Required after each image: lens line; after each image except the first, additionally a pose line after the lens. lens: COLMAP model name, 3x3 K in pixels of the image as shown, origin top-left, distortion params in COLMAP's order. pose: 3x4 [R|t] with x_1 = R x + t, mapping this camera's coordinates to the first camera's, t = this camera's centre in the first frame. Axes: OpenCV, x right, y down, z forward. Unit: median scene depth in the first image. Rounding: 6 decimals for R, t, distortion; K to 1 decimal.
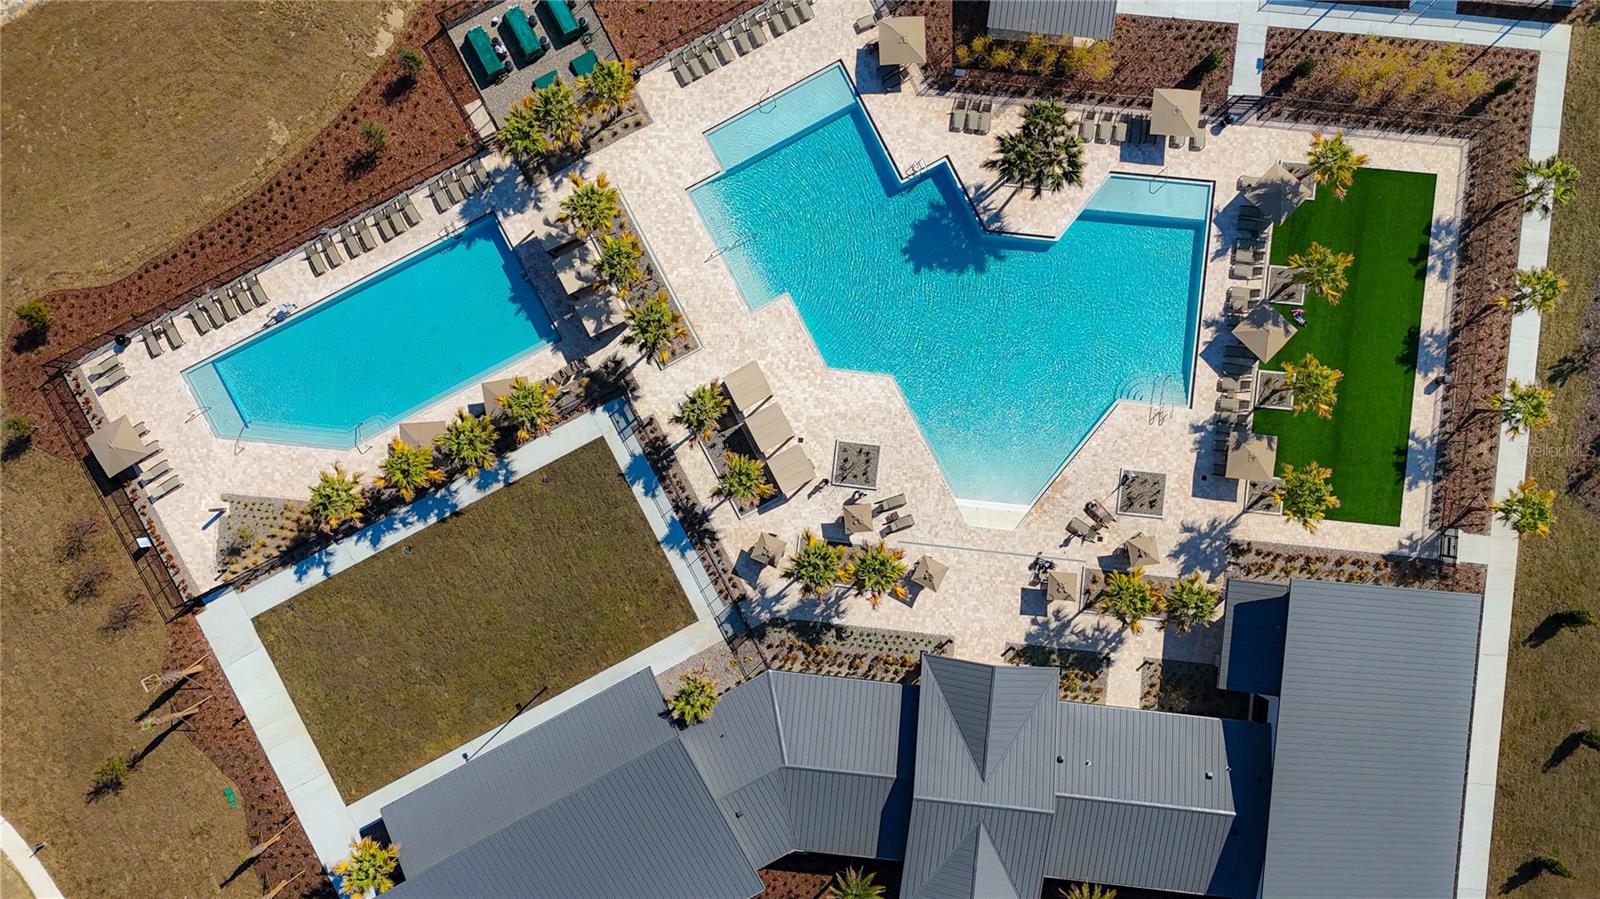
lens RADIAL K [[1170.4, 0, 800.0], [0, 1170.4, 449.5], [0, 0, 1]] dist [0.095940, -0.103187]
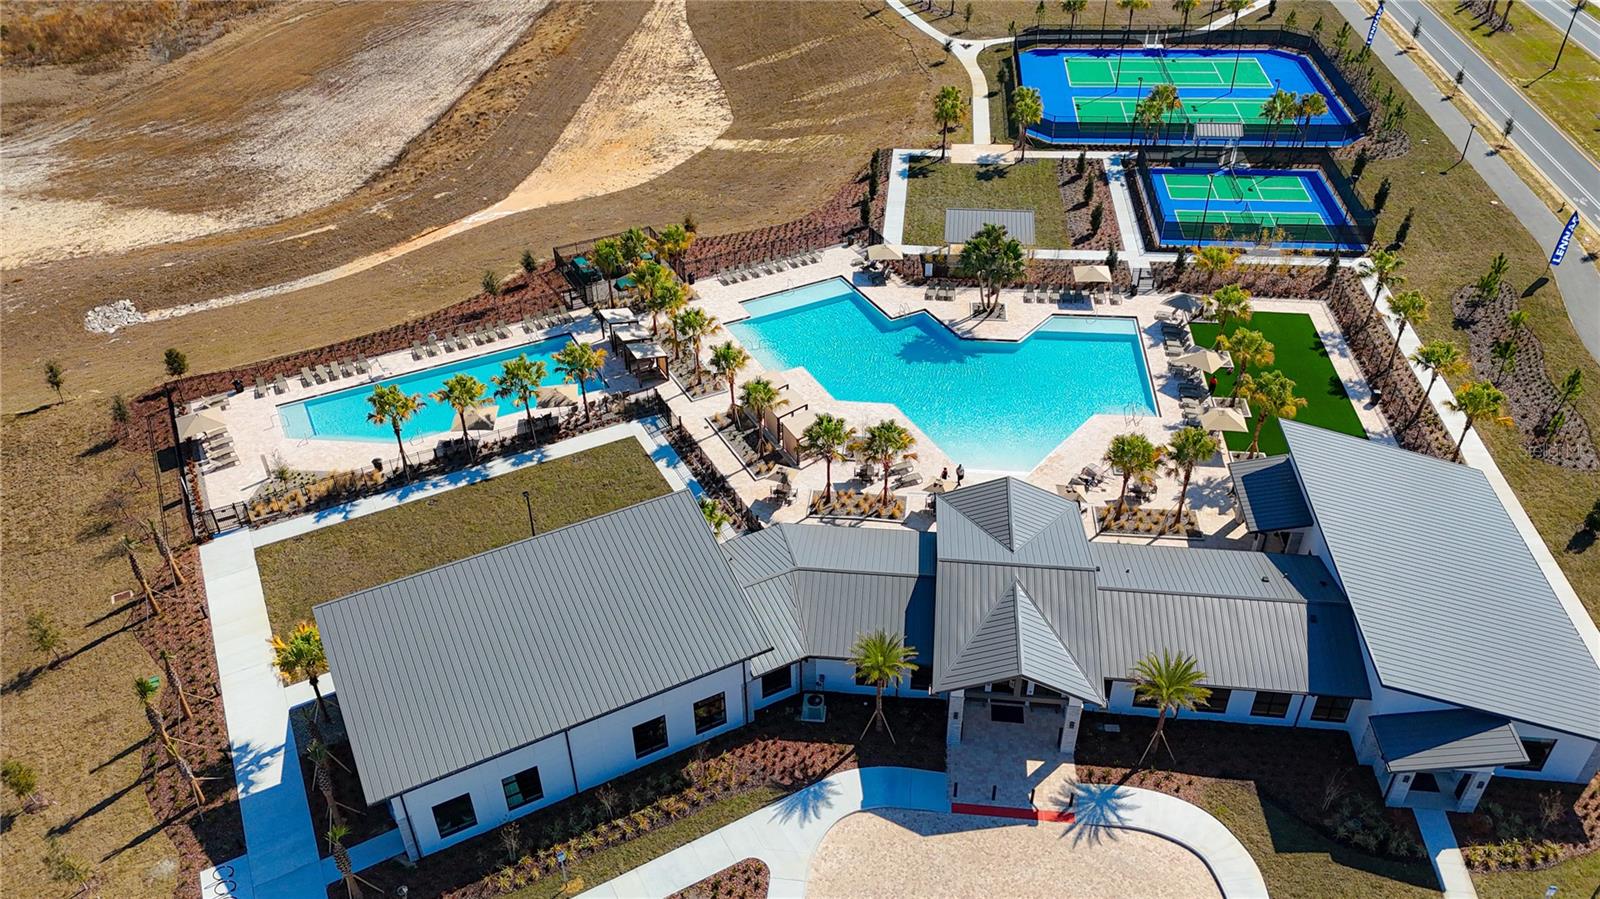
lens RADIAL K [[1170.4, 0, 800.0], [0, 1170.4, 449.5], [0, 0, 1]] dist [0.095940, -0.103187]
pose [[0.999959, -0.002956, -0.008579, -0.002357], [-0.005163, 0.592192, -0.805780, 0.887443], [0.007462, 0.805792, 0.592152, 0.358087]]
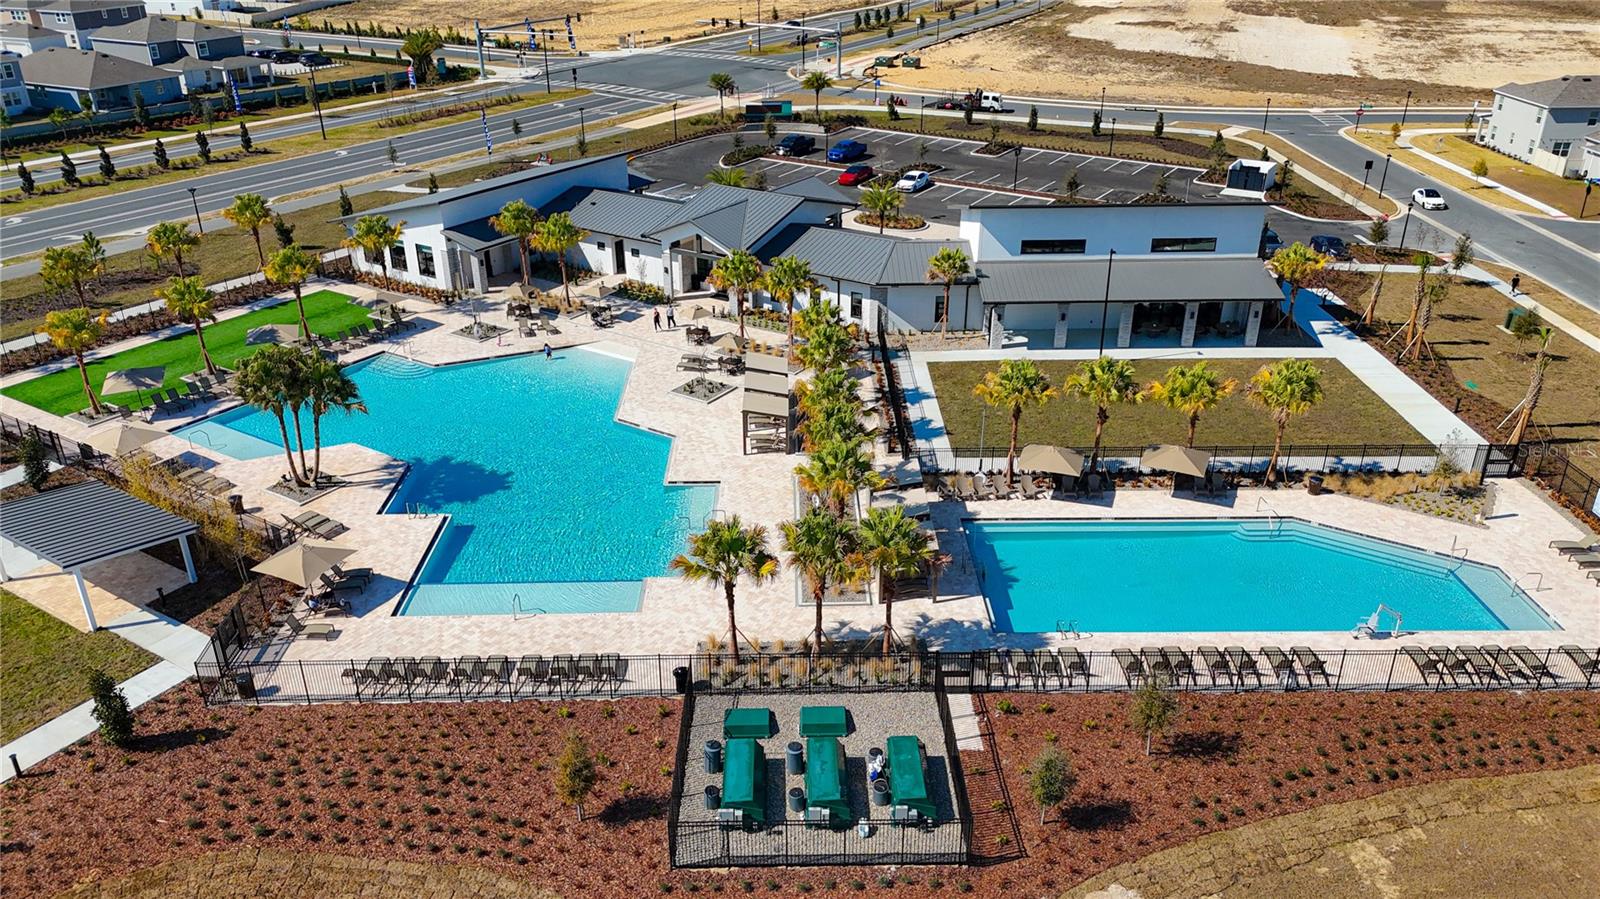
lens RADIAL K [[1170.4, 0, 800.0], [0, 1170.4, 449.5], [0, 0, 1]] dist [0.095940, -0.103187]
pose [[-0.891969, -0.190370, 0.410061, -0.403593], [0.452069, -0.385454, 0.804400, -0.707473], [0.004926, 0.902876, 0.429873, 0.649363]]
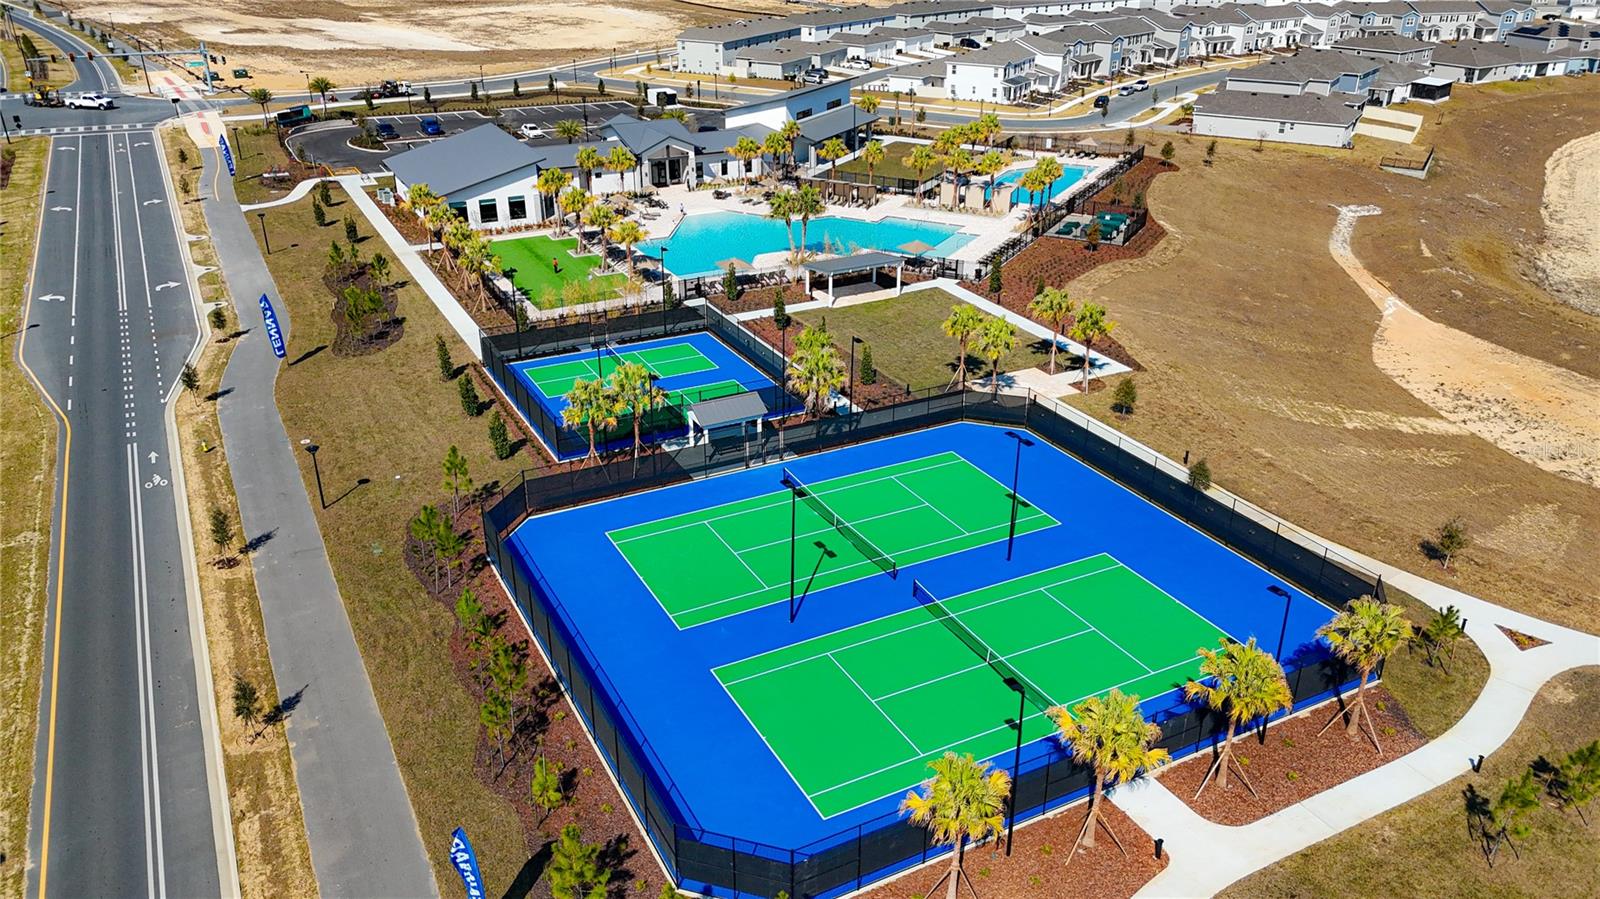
lens RADIAL K [[1170.4, 0, 800.0], [0, 1170.4, 449.5], [0, 0, 1]] dist [0.095940, -0.103187]
pose [[-0.829663, 0.246130, -0.501078, 0.987018], [-0.558225, -0.355092, 0.749863, -1.431389], [0.006635, 0.901848, 0.432003, 0.575168]]
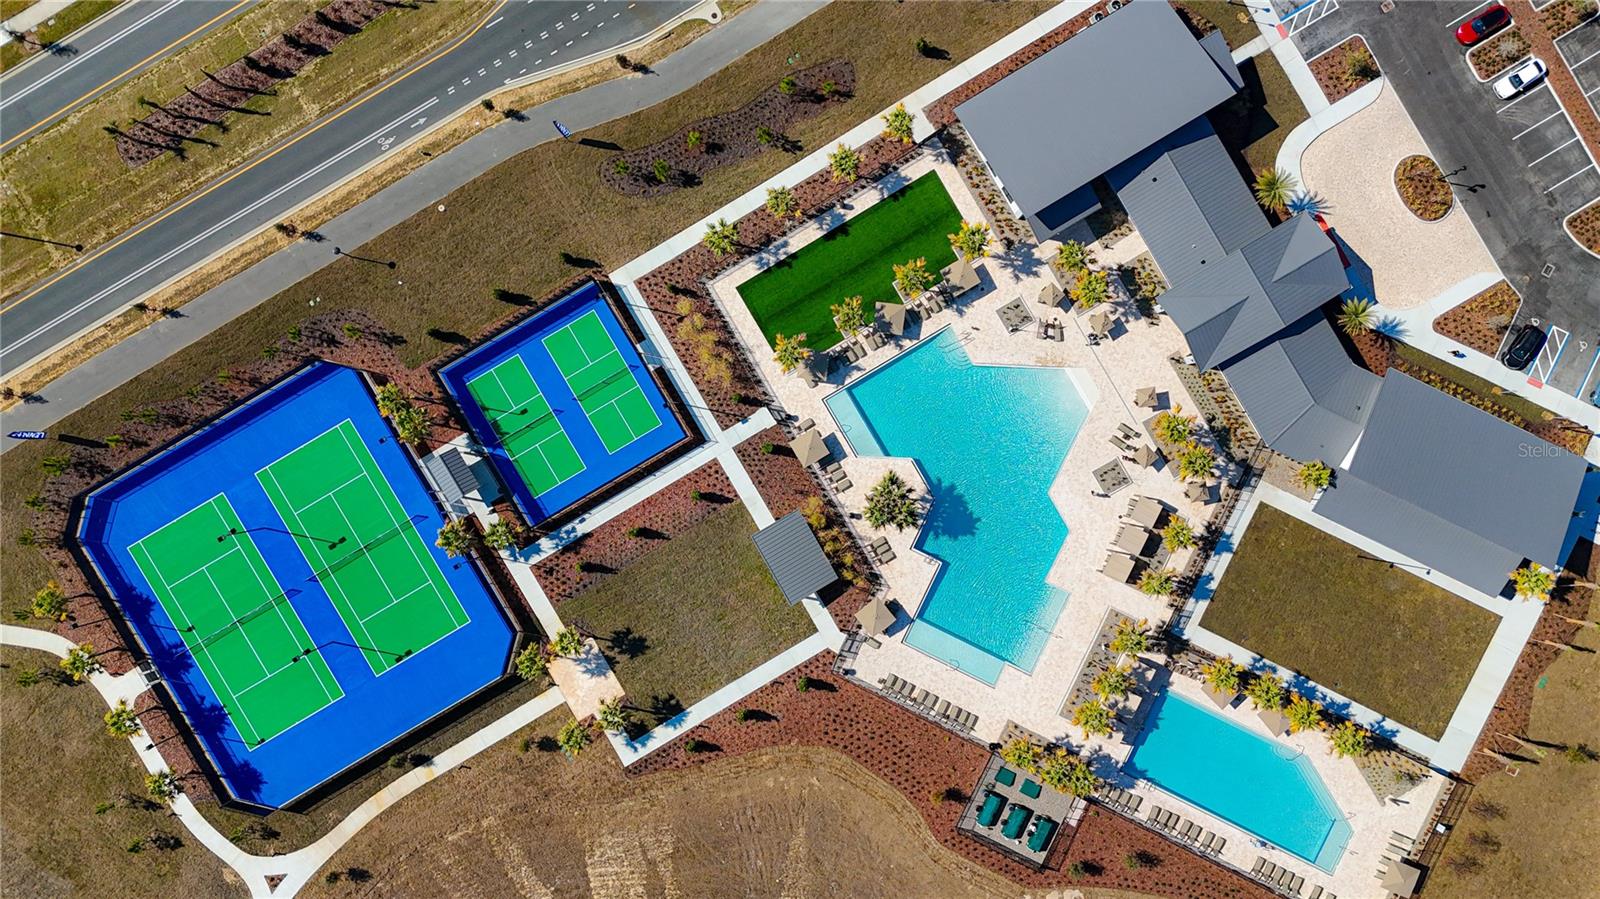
lens RADIAL K [[1170.4, 0, 800.0], [0, 1170.4, 449.5], [0, 0, 1]] dist [0.095940, -0.103187]
pose [[-0.593563, -0.804763, 0.006341, 0.305192], [0.804595, -0.593575, -0.017194, -0.262053], [0.017601, -0.005104, 0.999832, -0.520270]]
